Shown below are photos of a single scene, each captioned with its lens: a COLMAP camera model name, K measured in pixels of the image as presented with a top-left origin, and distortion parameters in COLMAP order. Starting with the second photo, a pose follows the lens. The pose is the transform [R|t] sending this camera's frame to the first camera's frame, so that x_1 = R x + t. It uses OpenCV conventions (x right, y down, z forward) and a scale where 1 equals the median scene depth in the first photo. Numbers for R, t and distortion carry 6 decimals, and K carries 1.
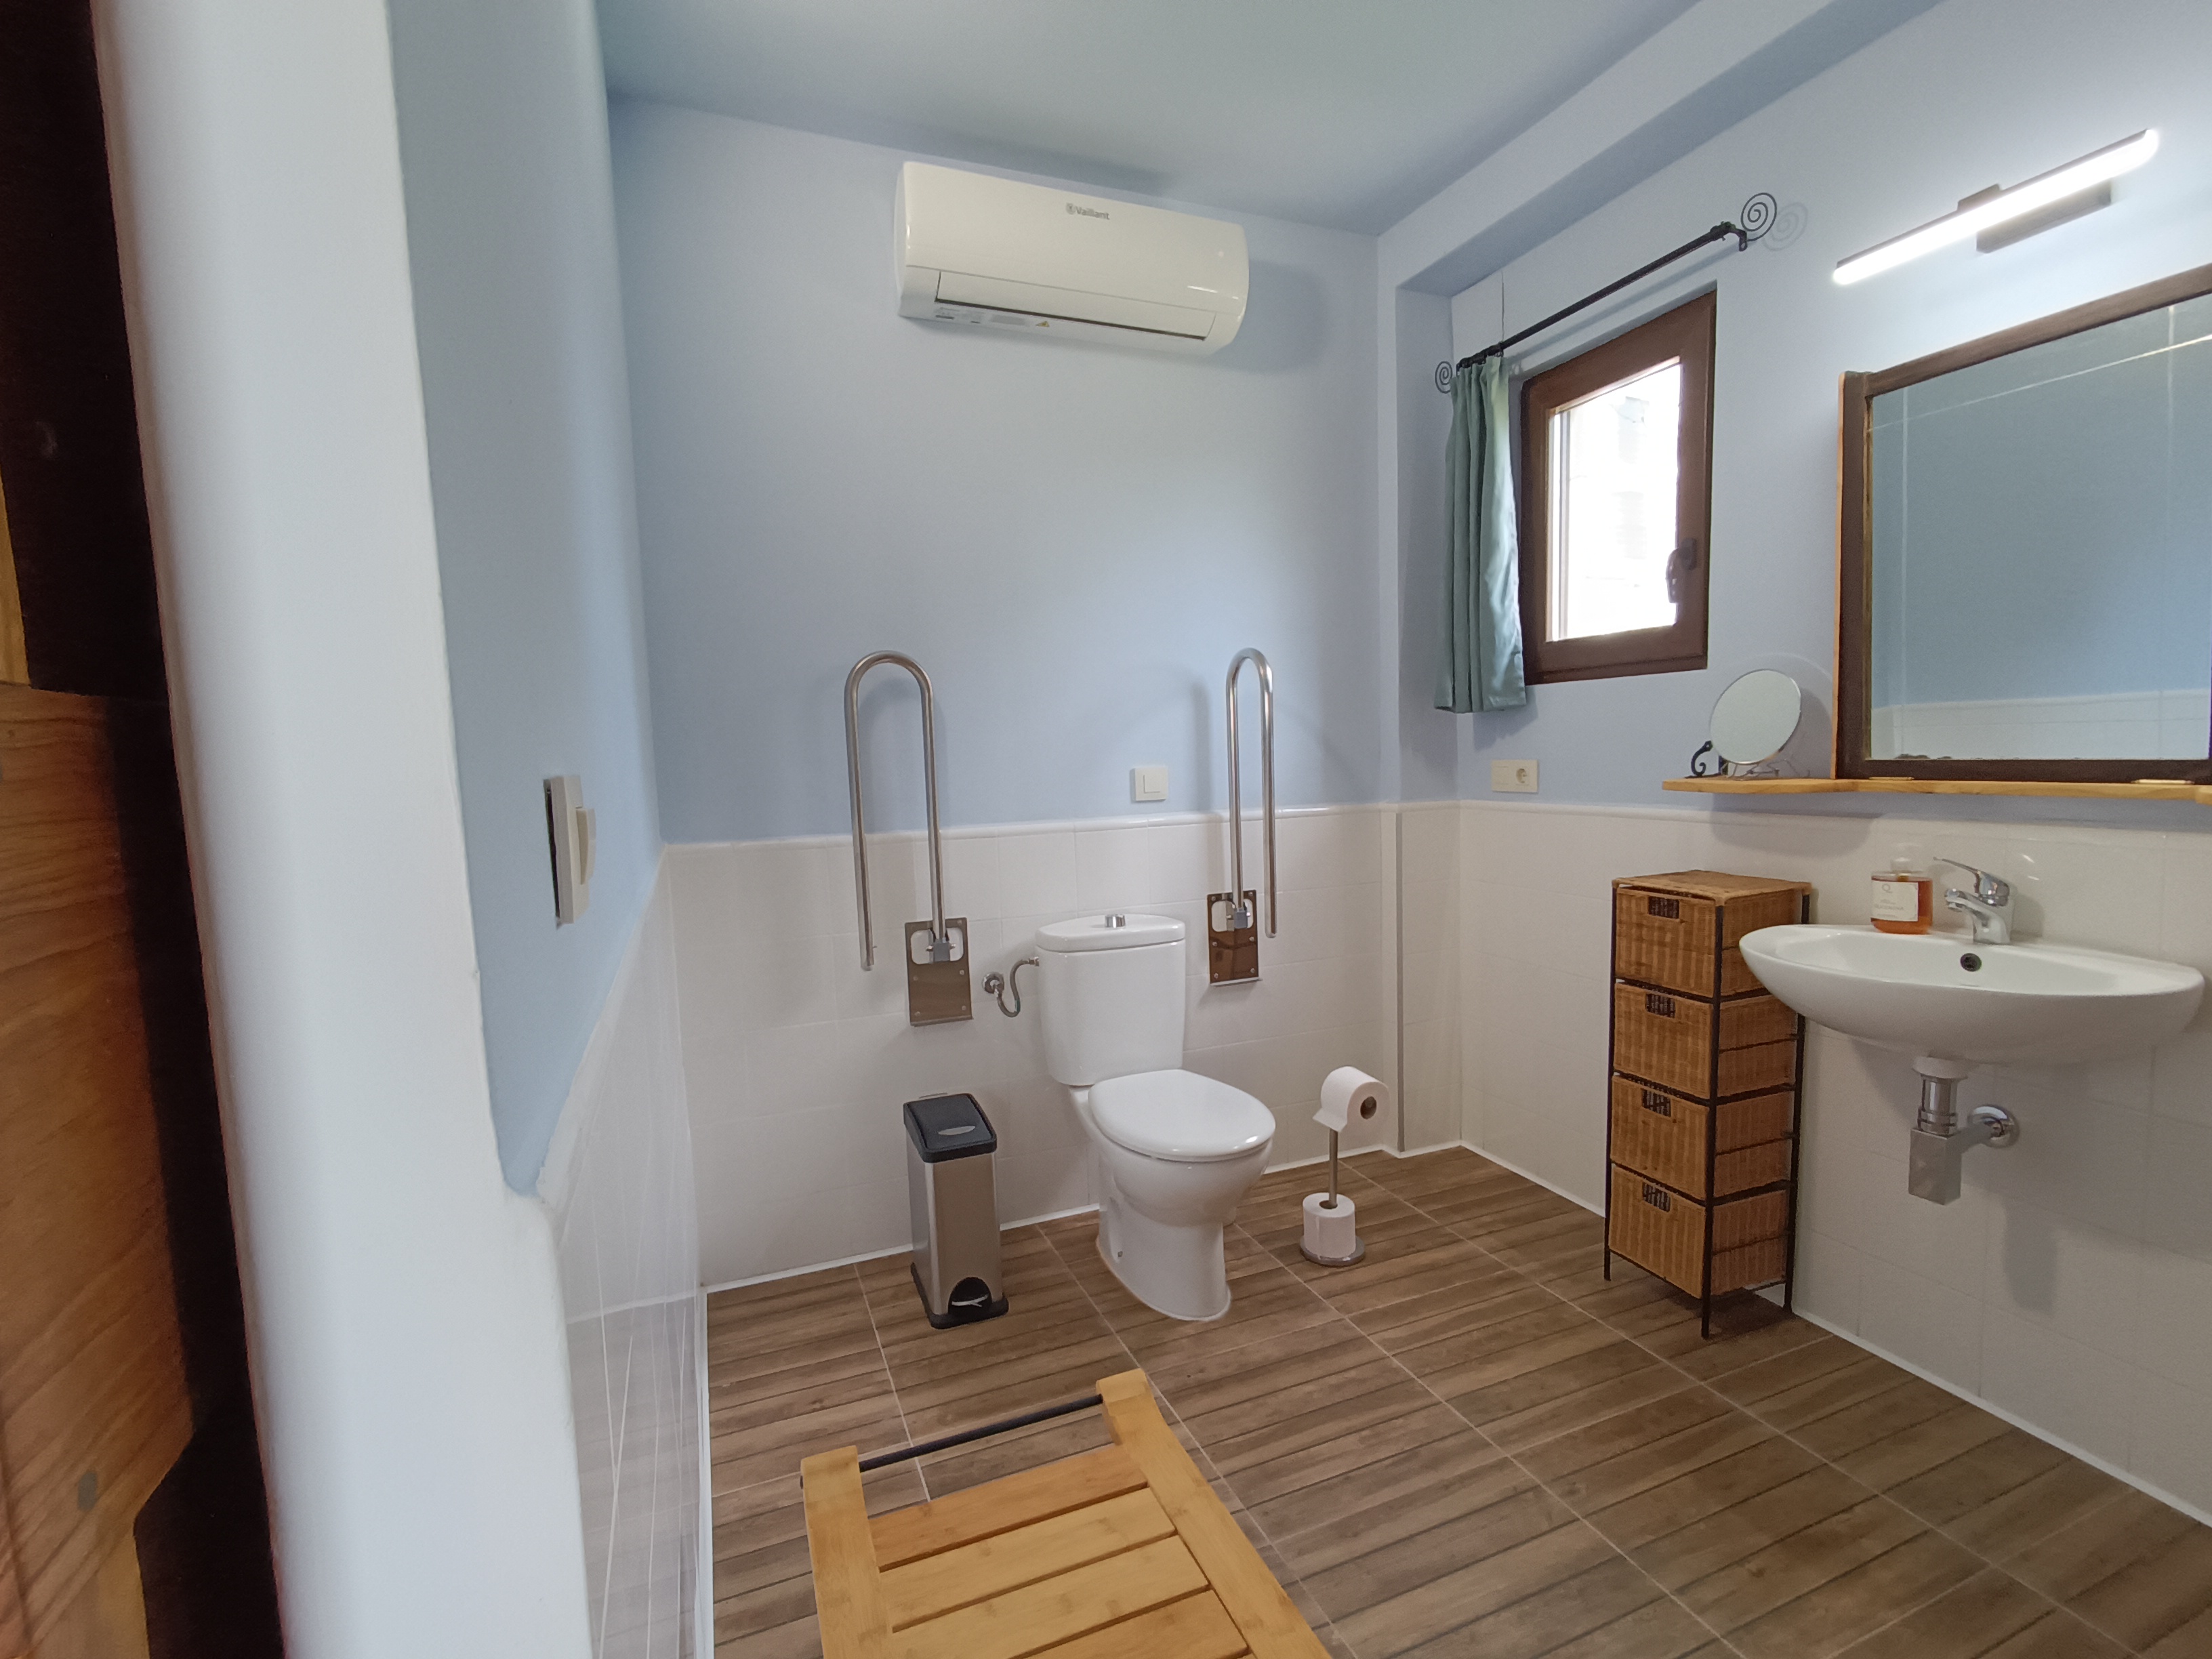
lens RADIAL K [[1011.1, 0, 1098.9], [0, 1011.1, 842.4], [0, 0, 1]] dist [0.000975, 0.000871]
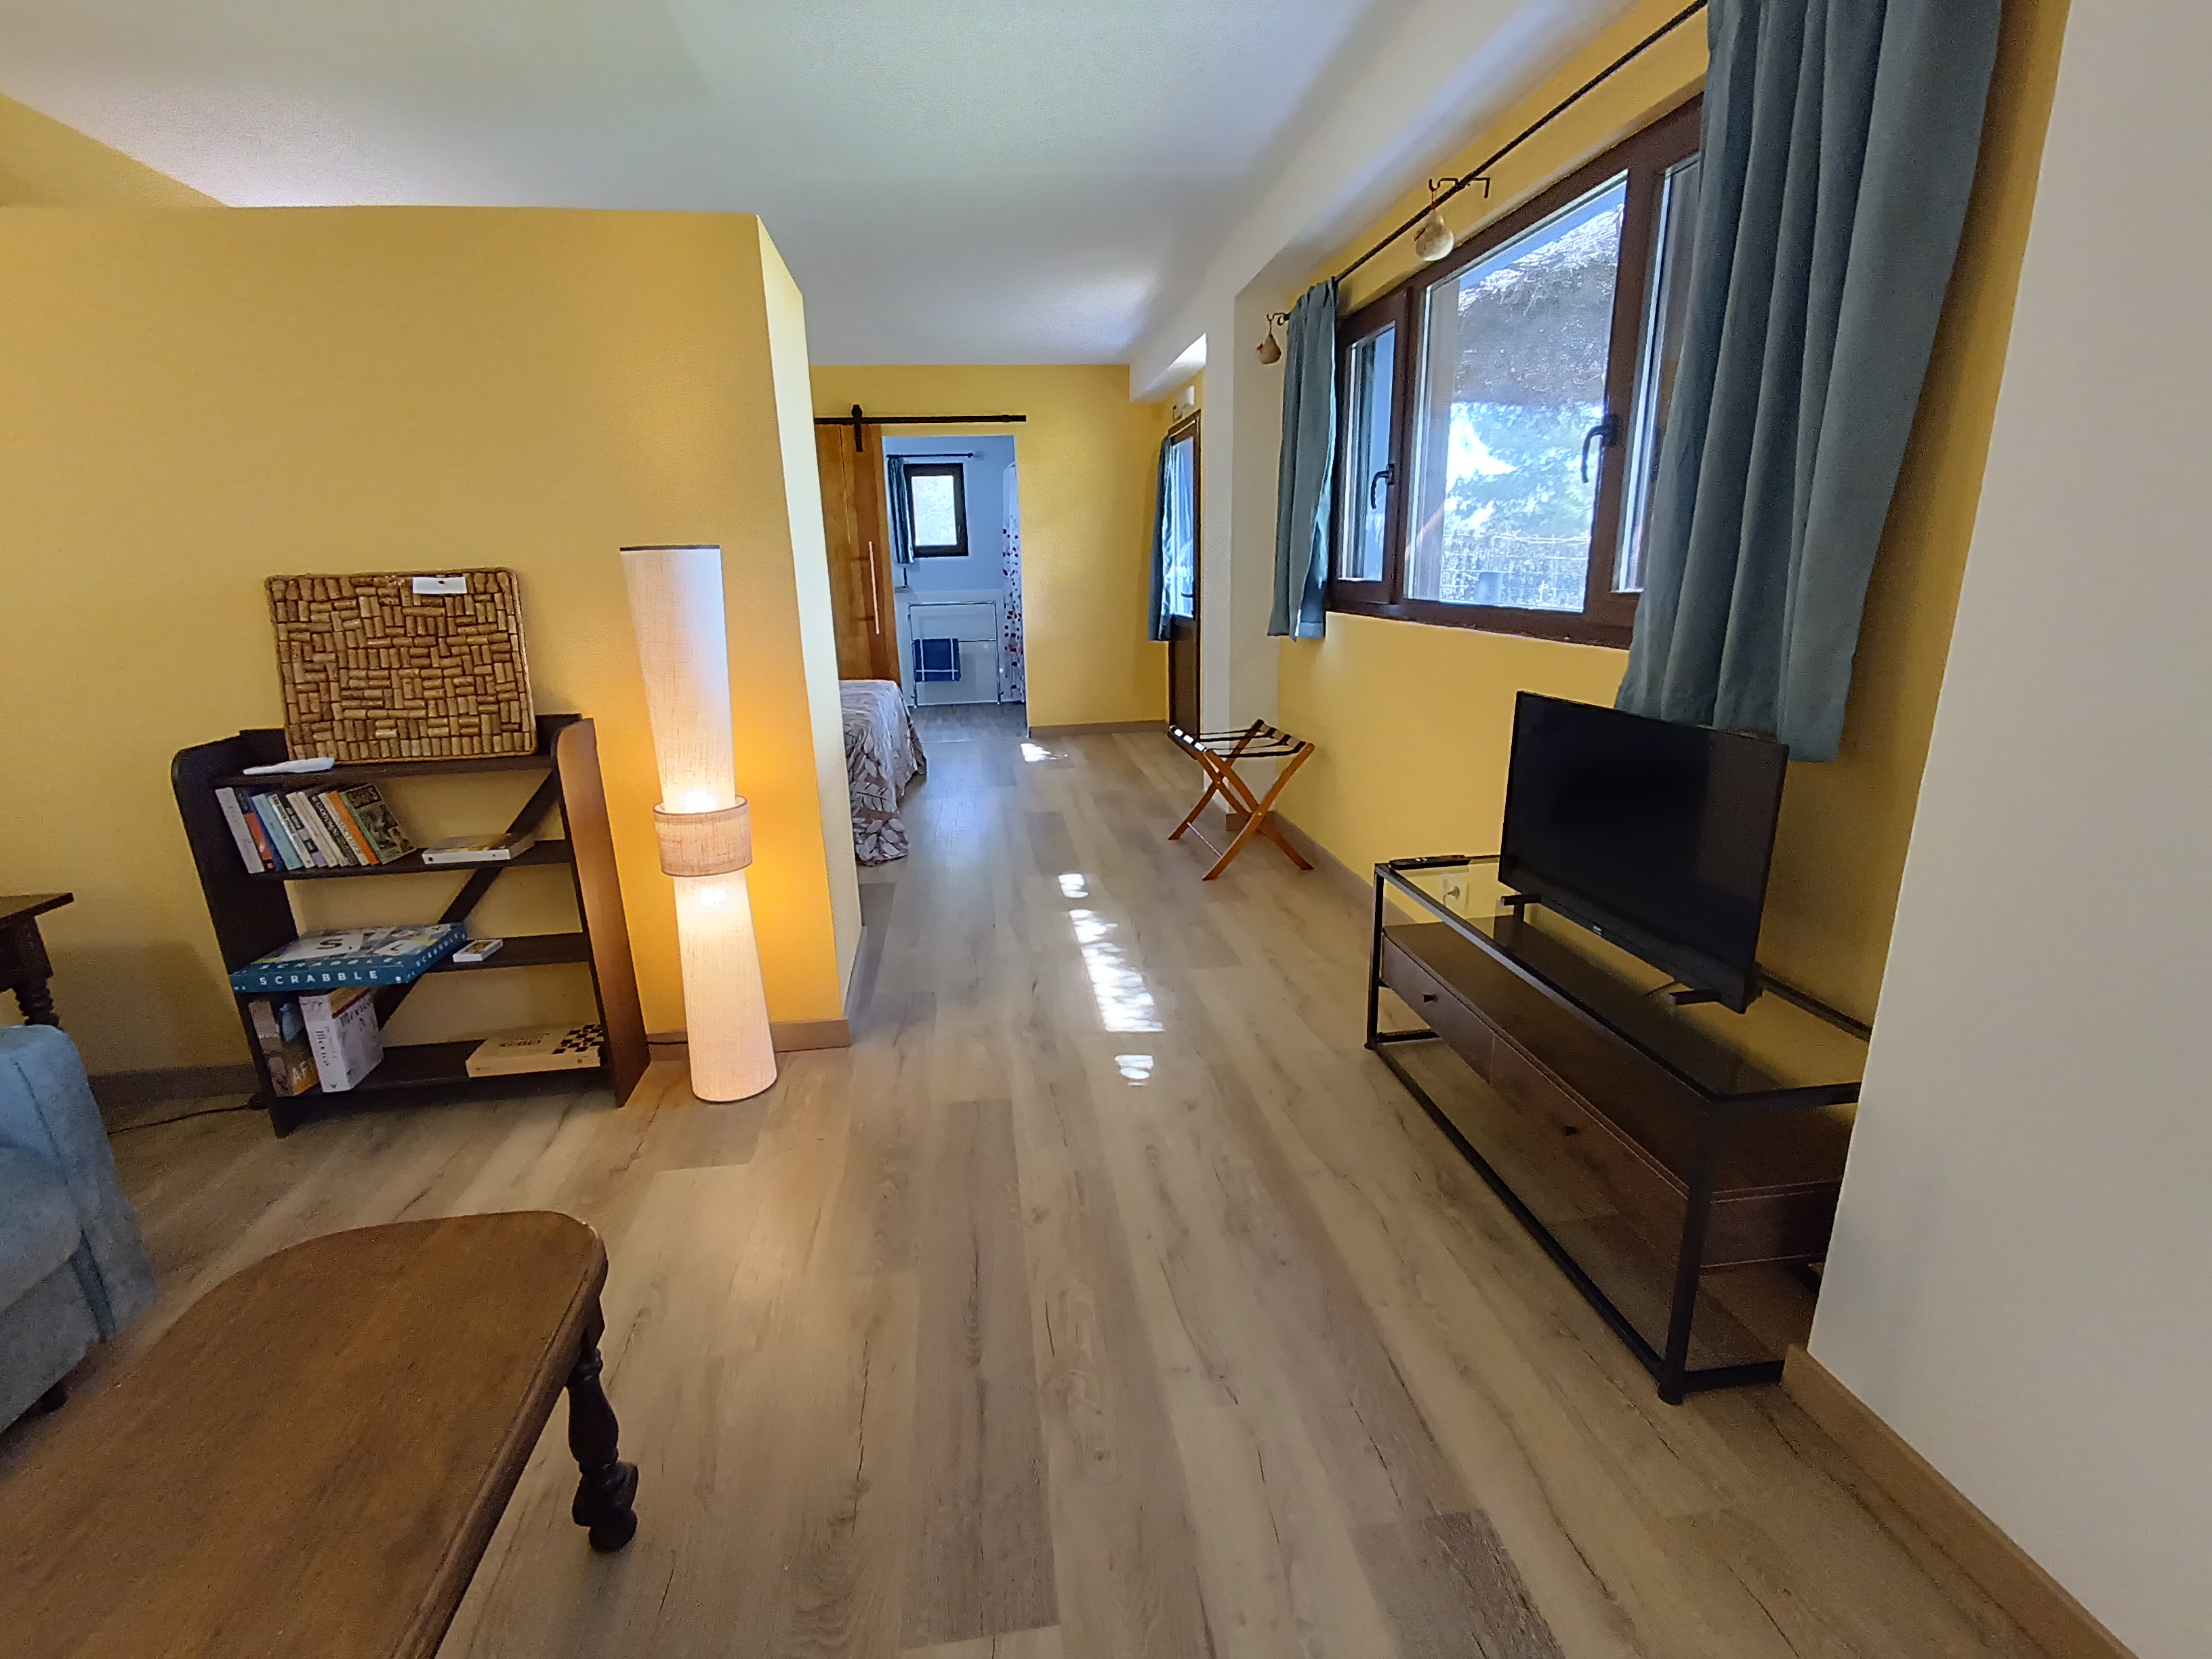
lens RADIAL K [[1011.1, 0, 1098.9], [0, 1011.1, 842.4], [0, 0, 1]] dist [0.000975, 0.000871]
pose [[0.250534, -0.241471, 0.937510, -3.361995], [0.115854, 0.968913, 0.218600, 0.121539], [-0.961151, 0.053847, 0.270721, -0.569702]]
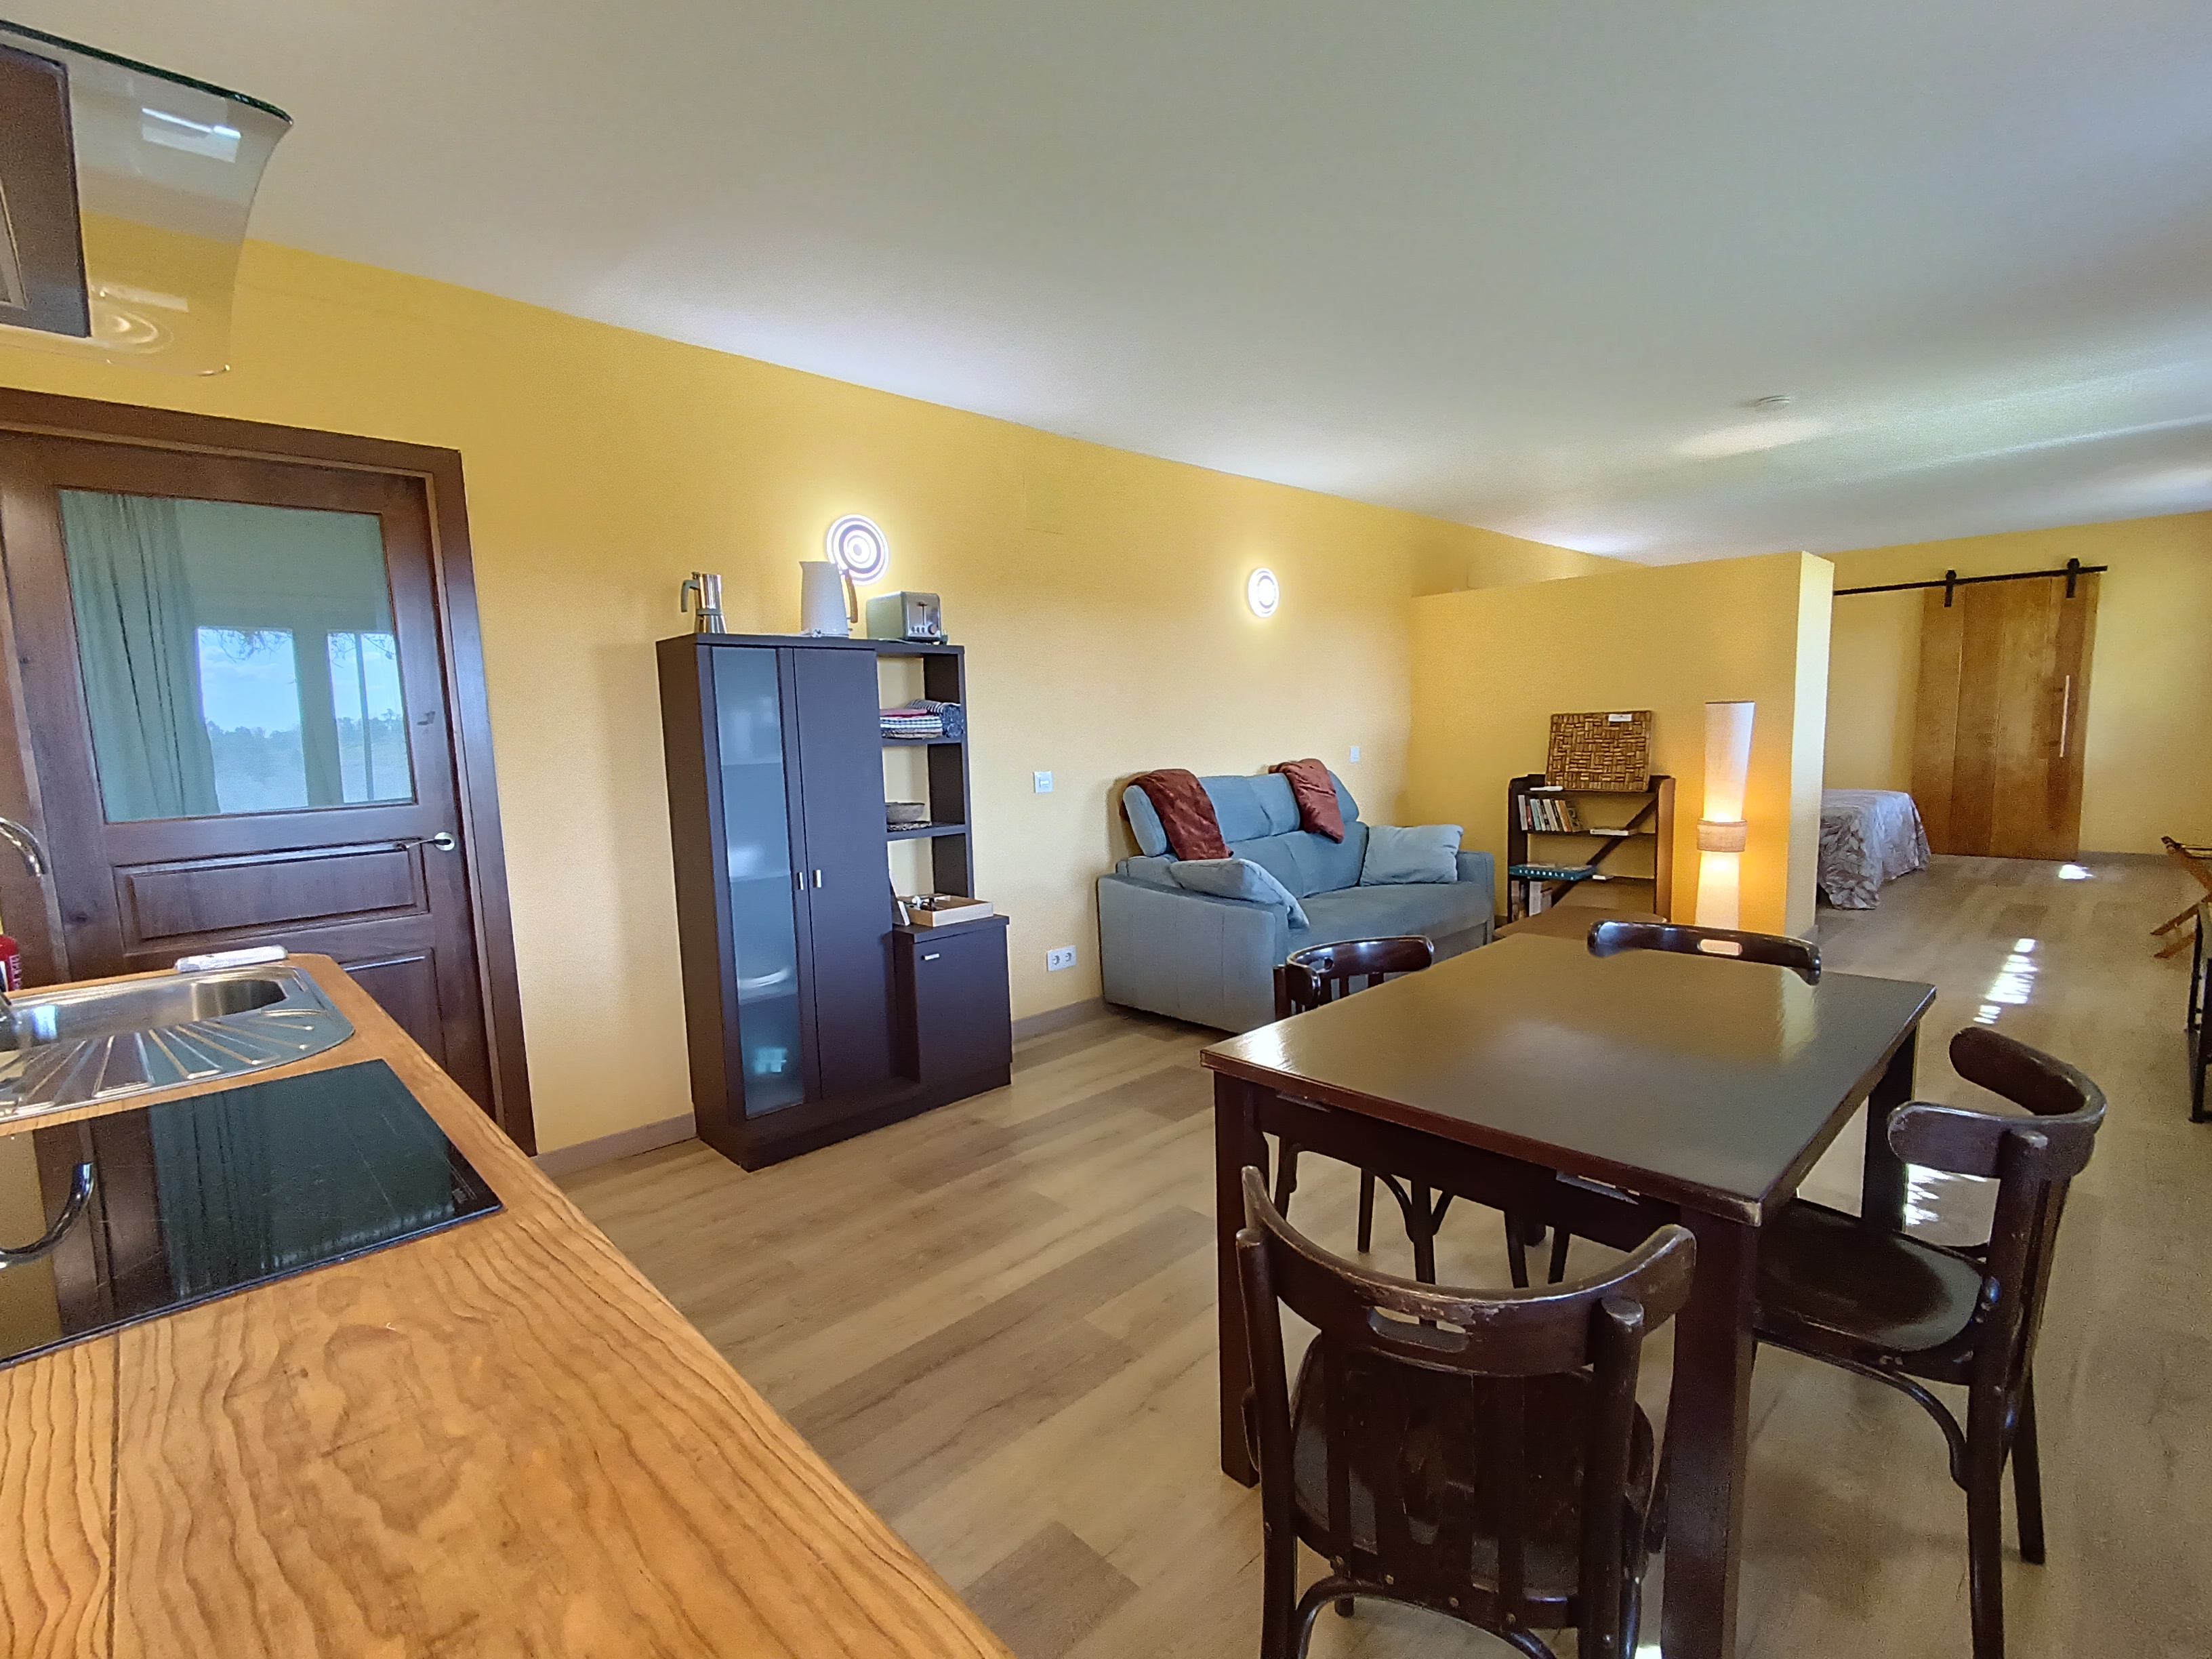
lens RADIAL K [[1011.1, 0, 1098.9], [0, 1011.1, 842.4], [0, 0, 1]] dist [0.000975, 0.000871]
pose [[0.928326, -0.047885, 0.368671, -4.566281], [0.043227, 0.998847, 0.020890, 0.209099], [-0.369246, -0.003456, 0.929325, -1.449755]]
